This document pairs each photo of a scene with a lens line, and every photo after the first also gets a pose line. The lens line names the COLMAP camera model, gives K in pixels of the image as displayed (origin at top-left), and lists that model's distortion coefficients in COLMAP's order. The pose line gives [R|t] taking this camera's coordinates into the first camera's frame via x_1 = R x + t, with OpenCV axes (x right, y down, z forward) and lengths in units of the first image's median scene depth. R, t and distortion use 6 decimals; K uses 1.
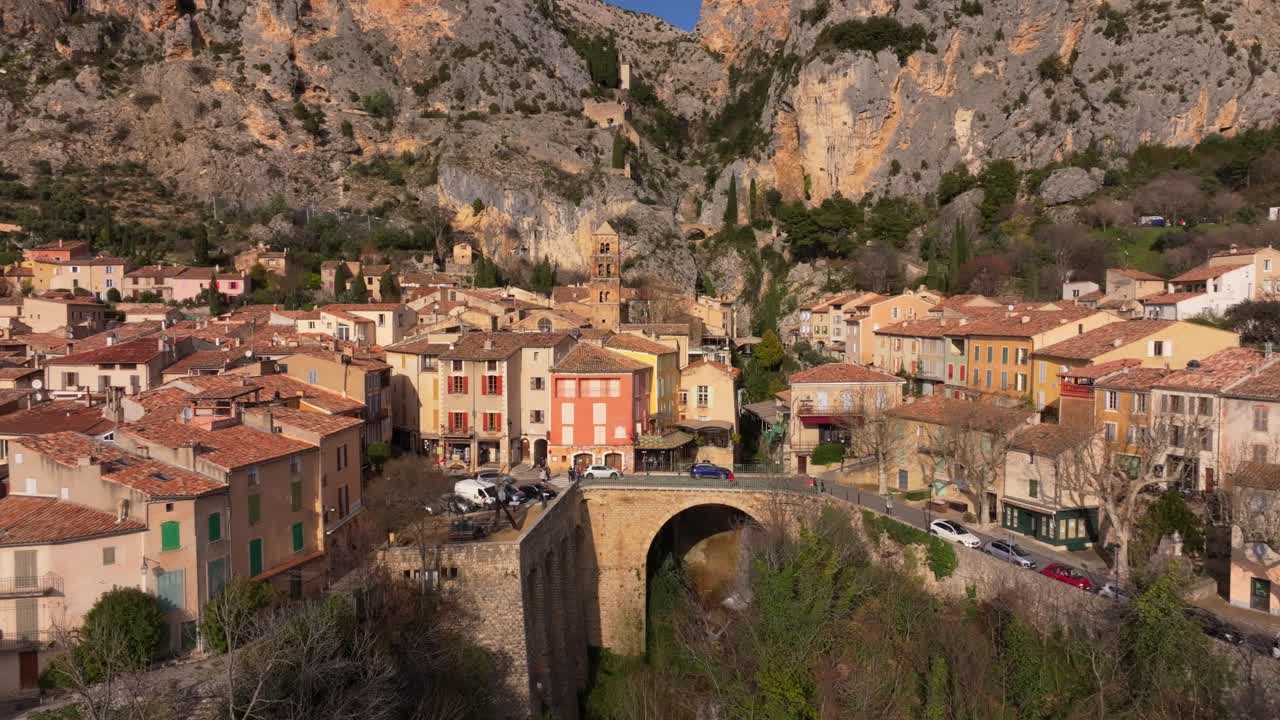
lens RADIAL K [[863.9, 0, 640.0], [0, 863.9, 360.0], [0, 0, 1]] dist [0.006777, 0.002294]
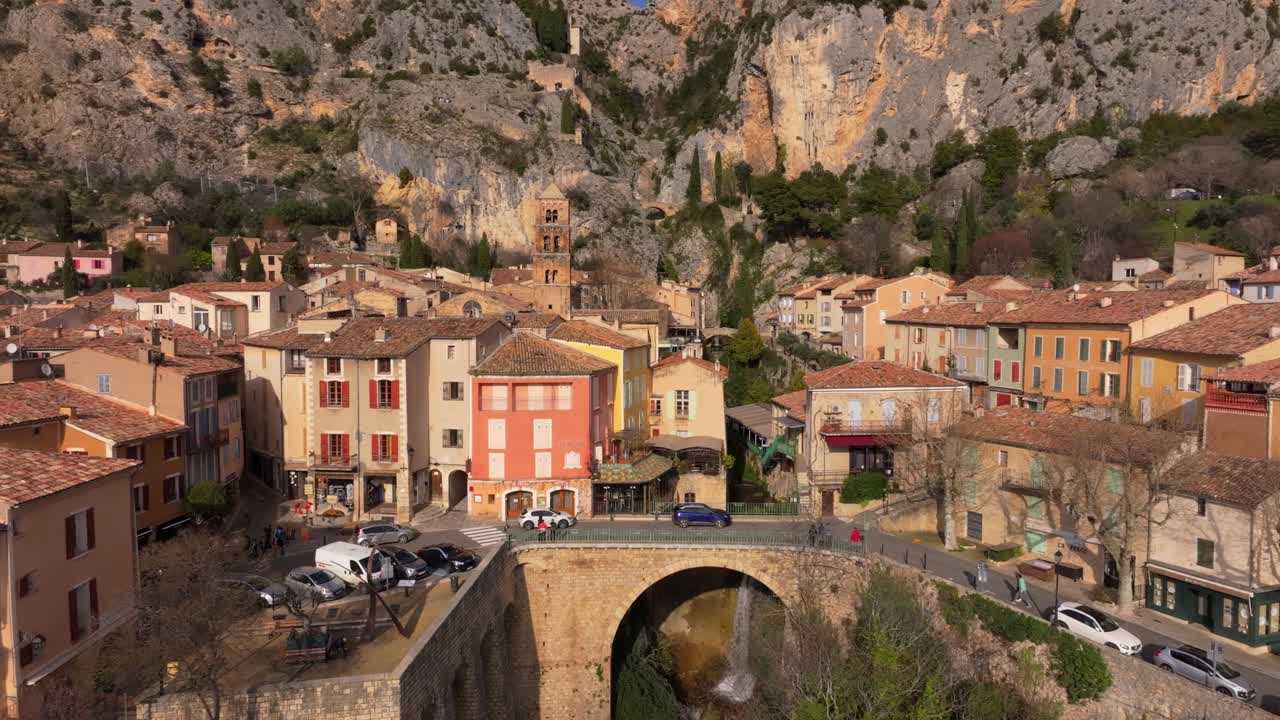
lens RADIAL K [[863.9, 0, 640.0], [0, 863.9, 360.0], [0, 0, 1]] dist [0.006777, 0.002294]
pose [[0.998301, -0.001875, 0.058241, -0.004041], [0.001383, 0.999963, 0.008497, -0.001541], [-0.058255, -0.008402, 0.998266, 0.137977]]
